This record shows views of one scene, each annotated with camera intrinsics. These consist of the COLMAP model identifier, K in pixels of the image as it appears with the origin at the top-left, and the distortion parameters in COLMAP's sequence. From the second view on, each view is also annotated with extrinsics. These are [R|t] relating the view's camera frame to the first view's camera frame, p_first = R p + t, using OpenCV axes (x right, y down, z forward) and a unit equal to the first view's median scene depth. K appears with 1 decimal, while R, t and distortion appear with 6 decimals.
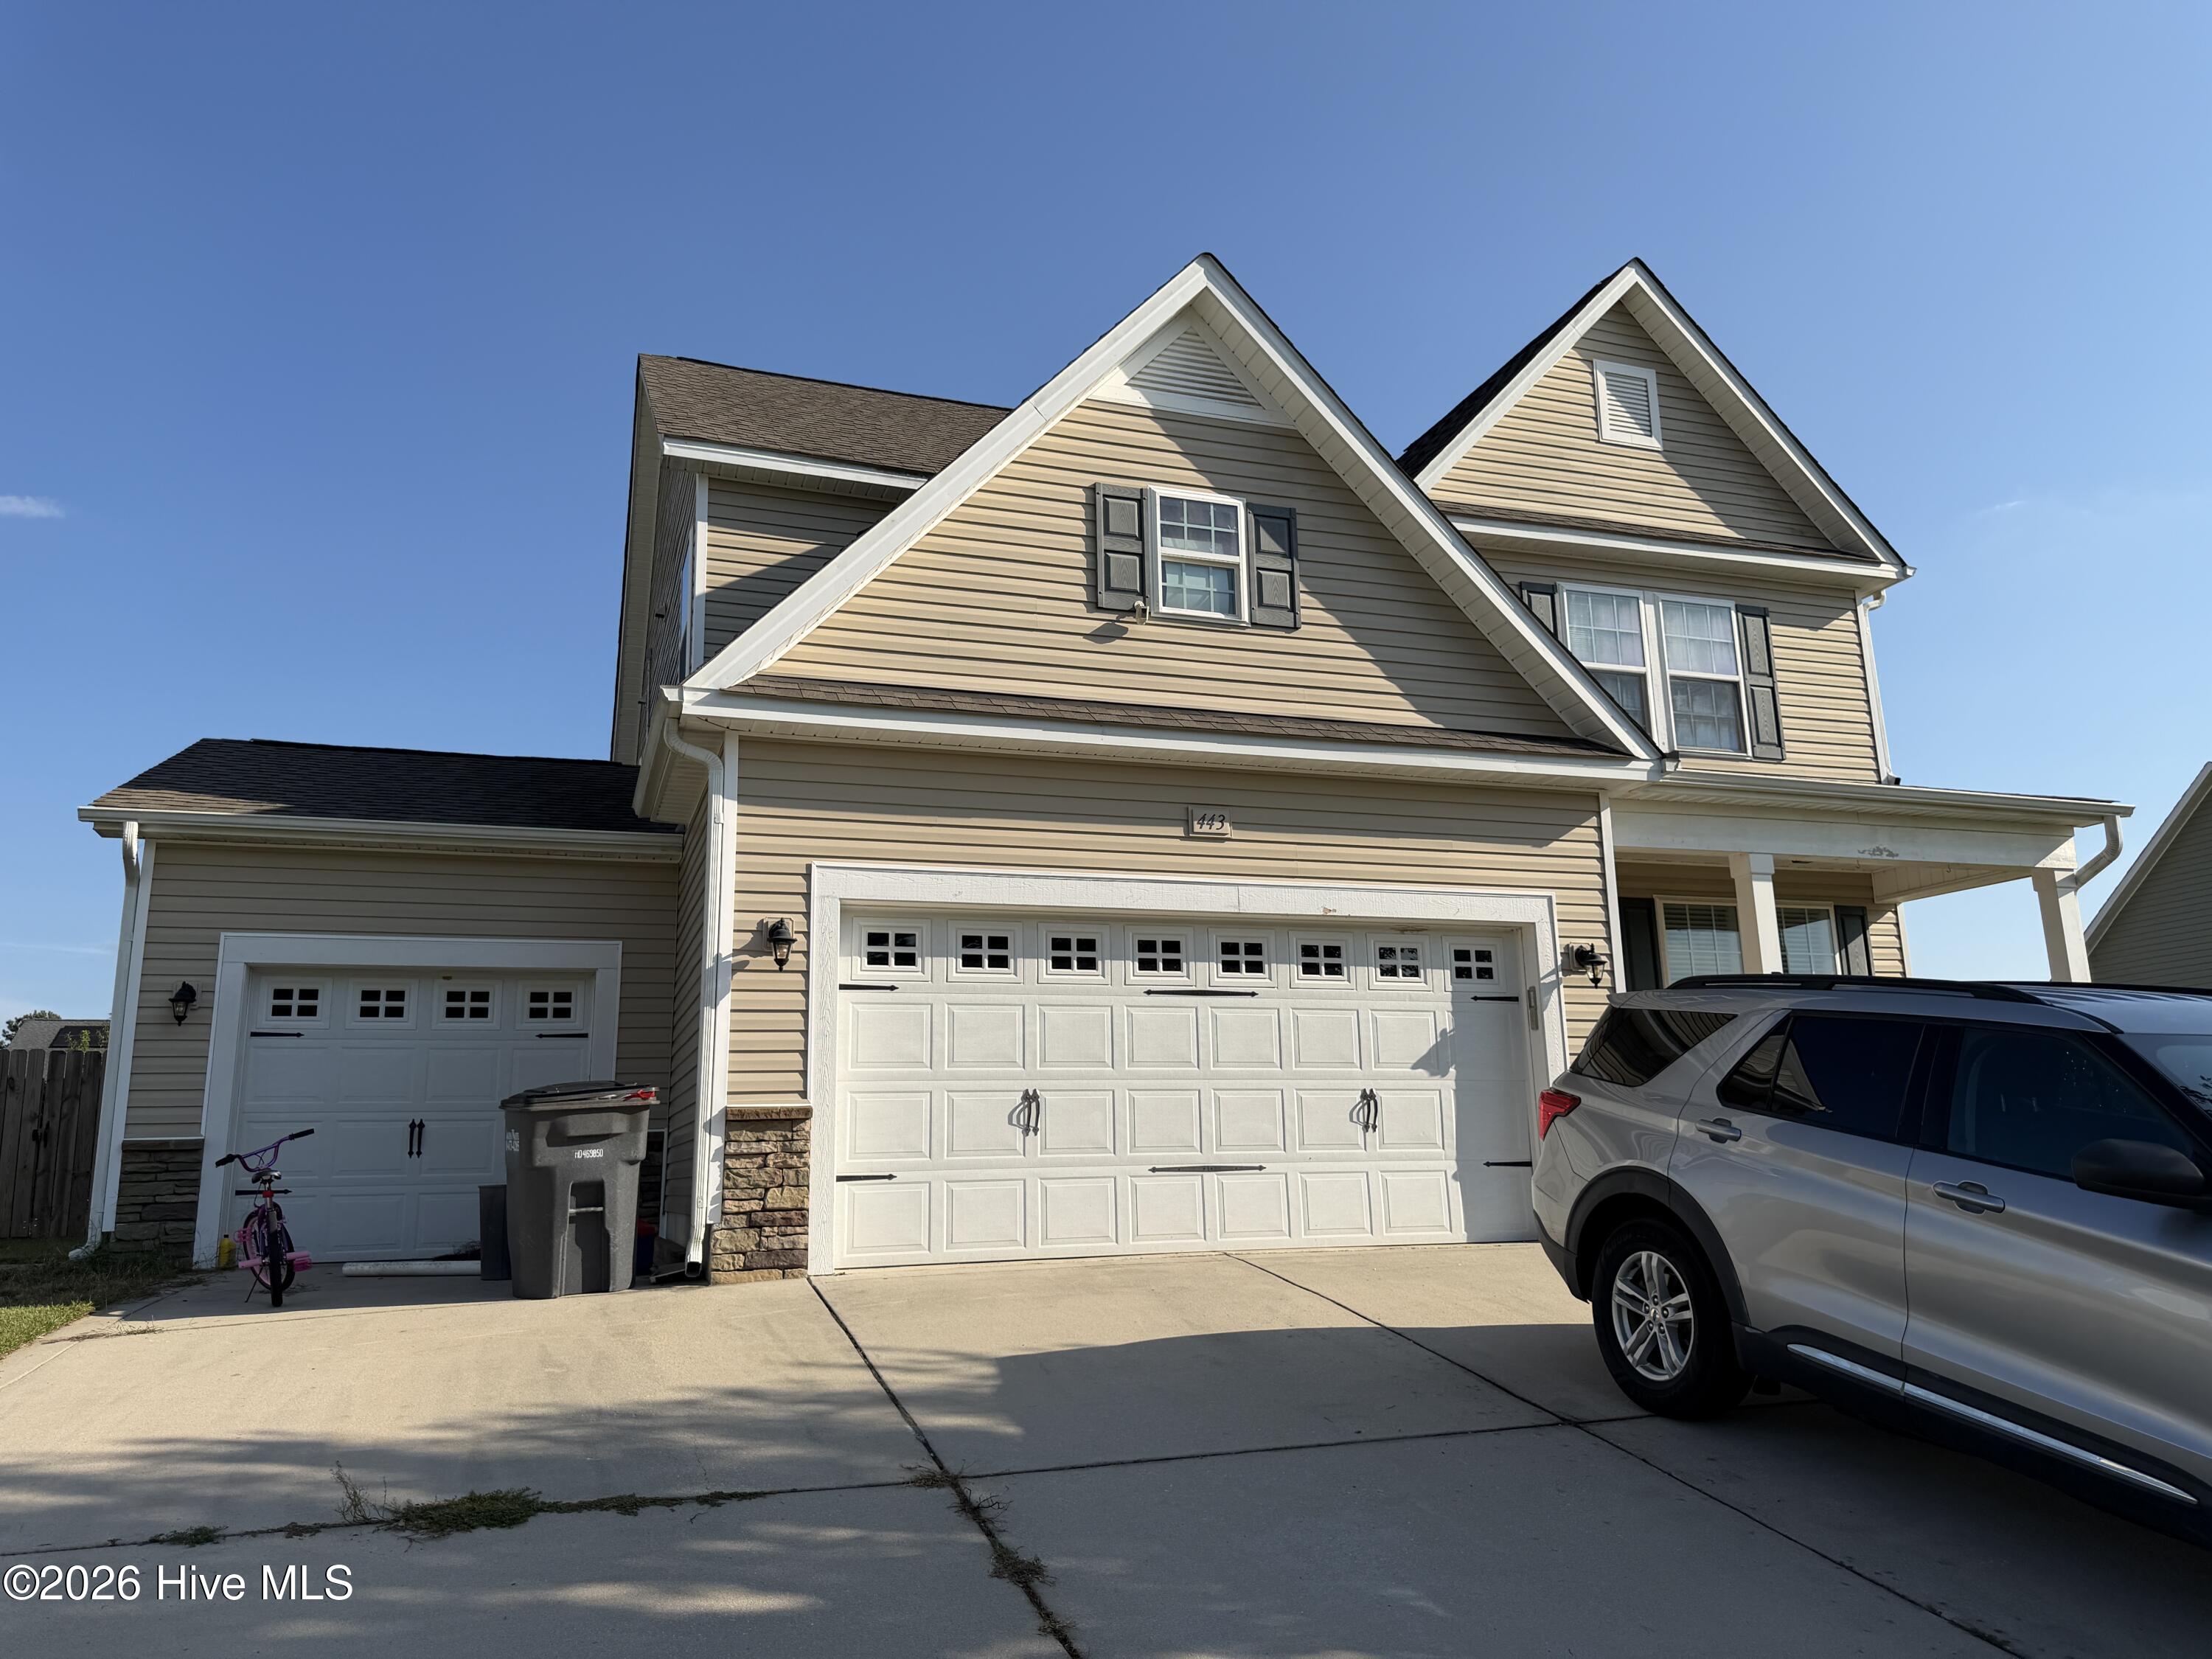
lens RADIAL K [[1546.2, 0, 1108.7], [0, 1546.2, 827.6], [0, 0, 1]] dist [0.129403, -0.241194]
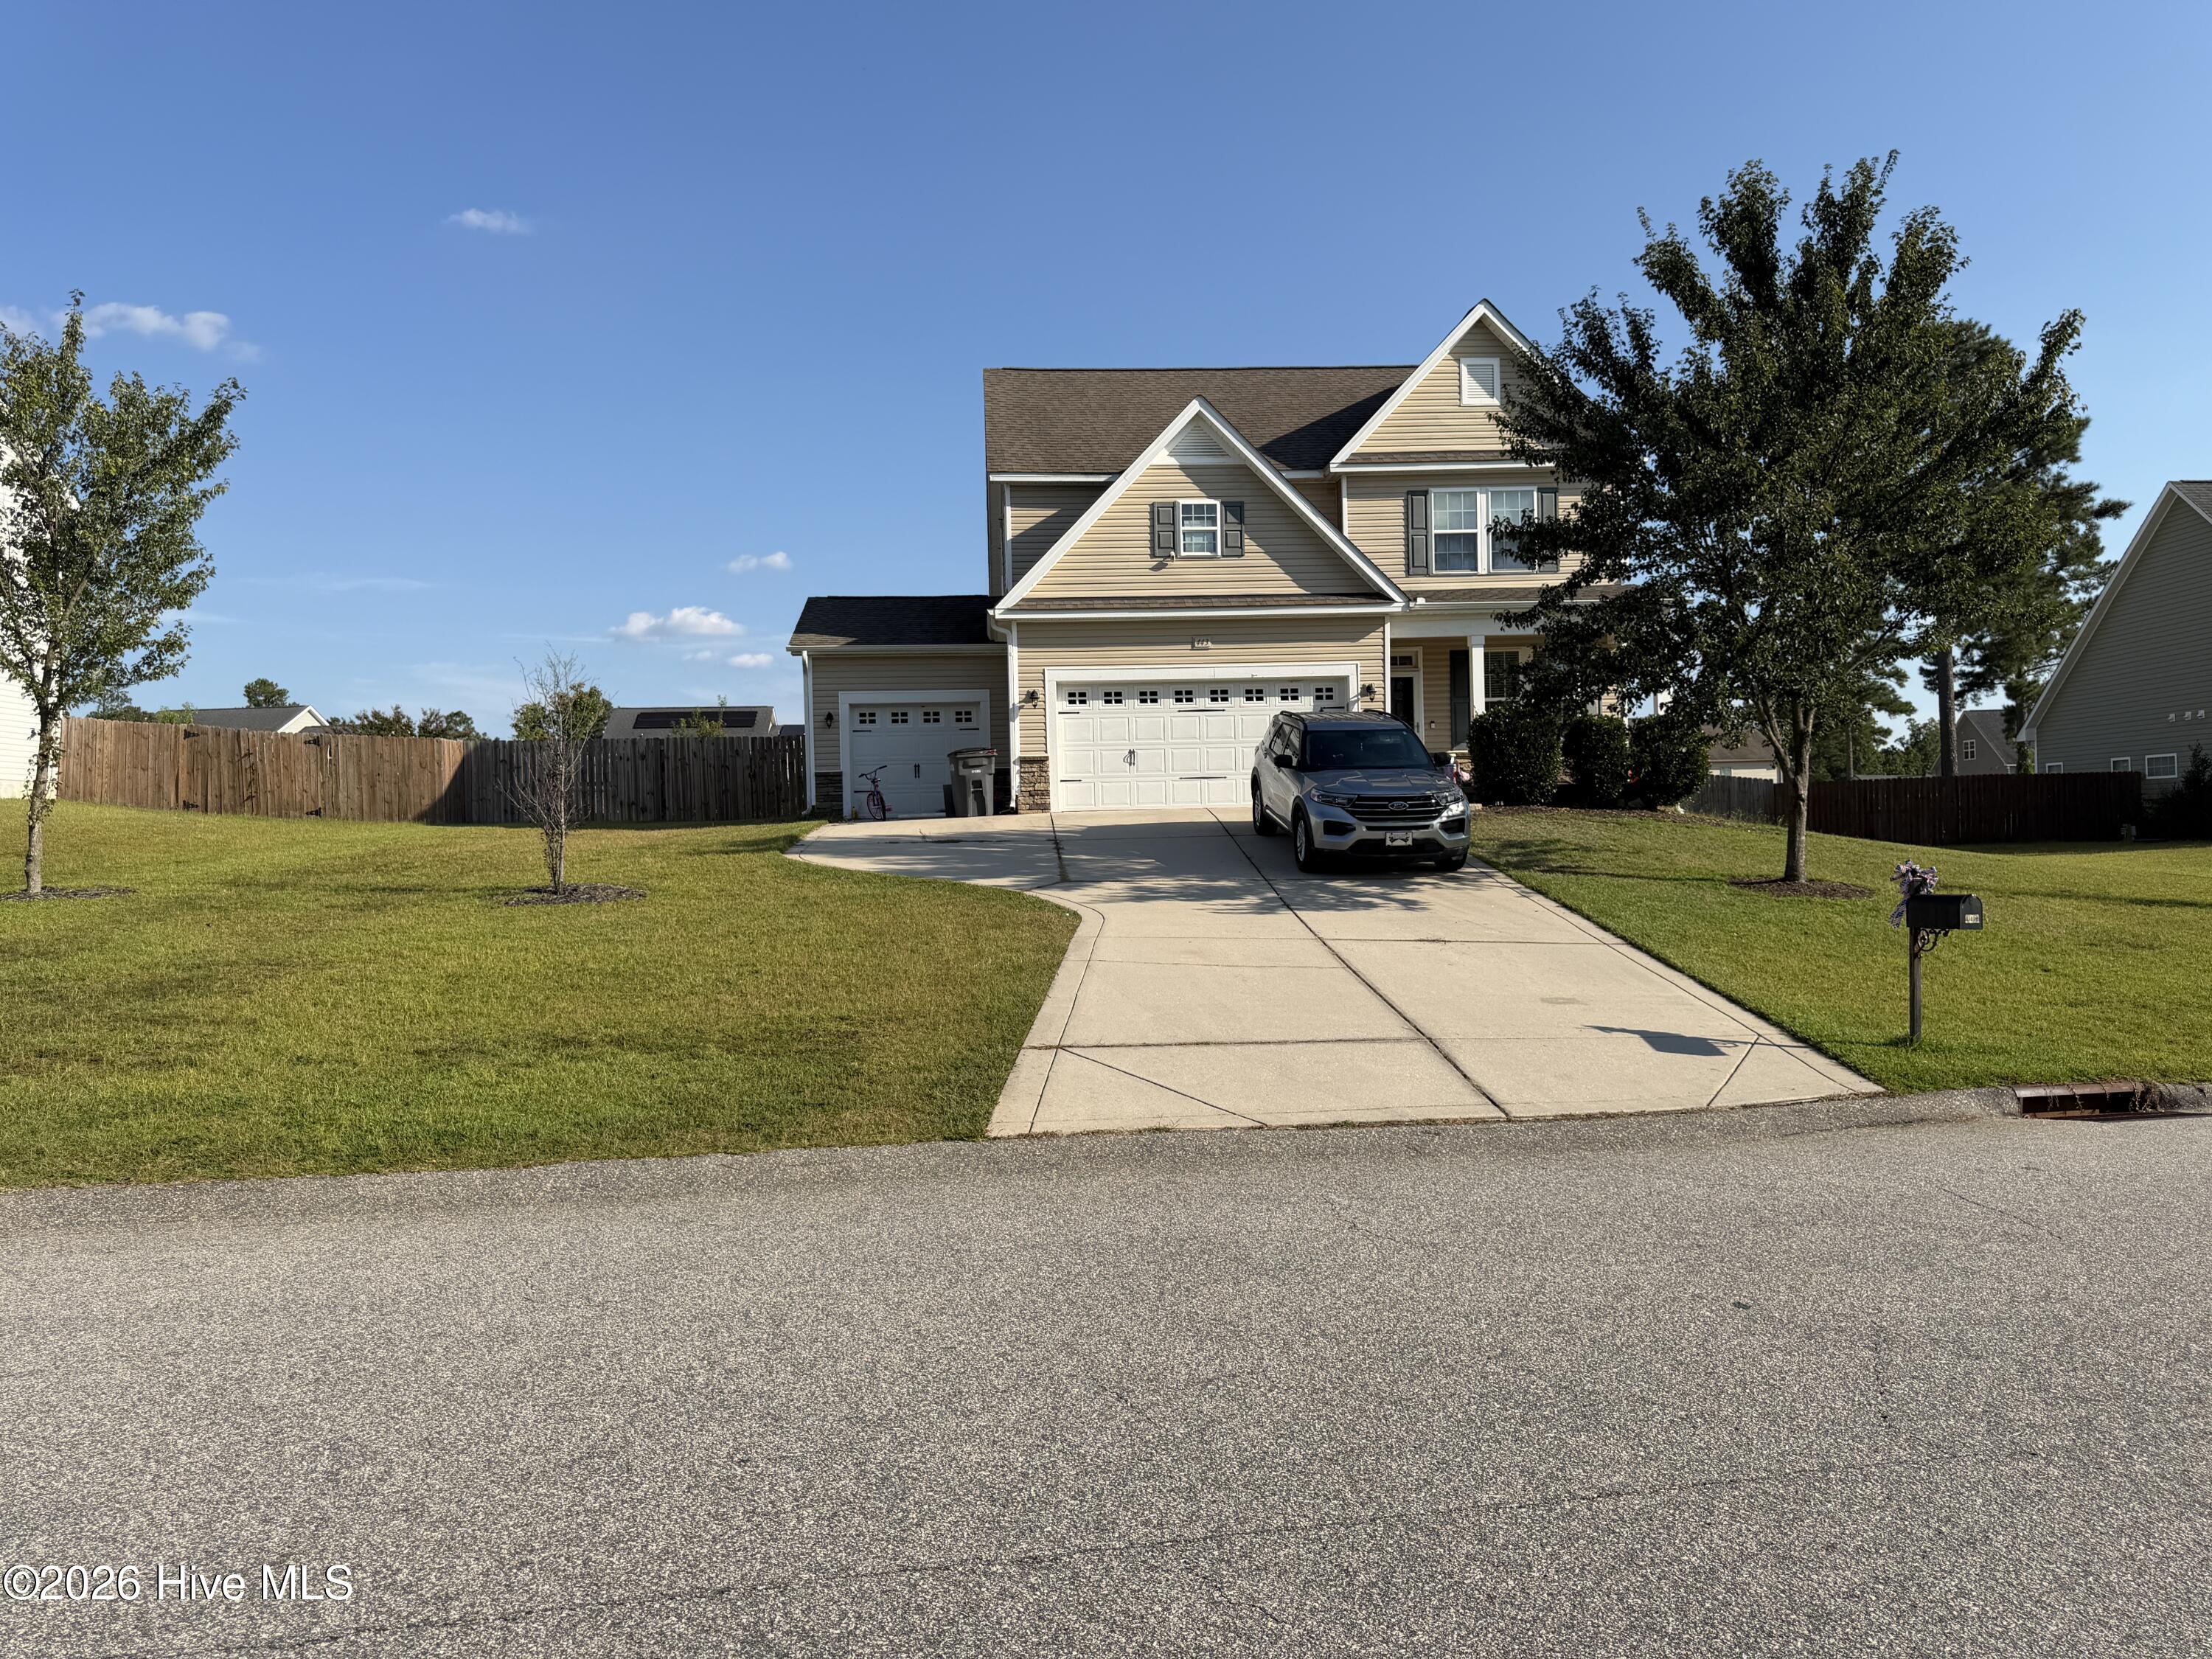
lens RADIAL K [[1549.5, 0, 1109.0], [0, 1549.5, 834.5], [0, 0, 1]] dist [0.125507, -0.195983]
pose [[0.965936, -0.001810, -0.258776, 0.556912], [0.057874, 0.976159, 0.209199, -0.228903], [0.252228, -0.217049, 0.943012, -1.438031]]
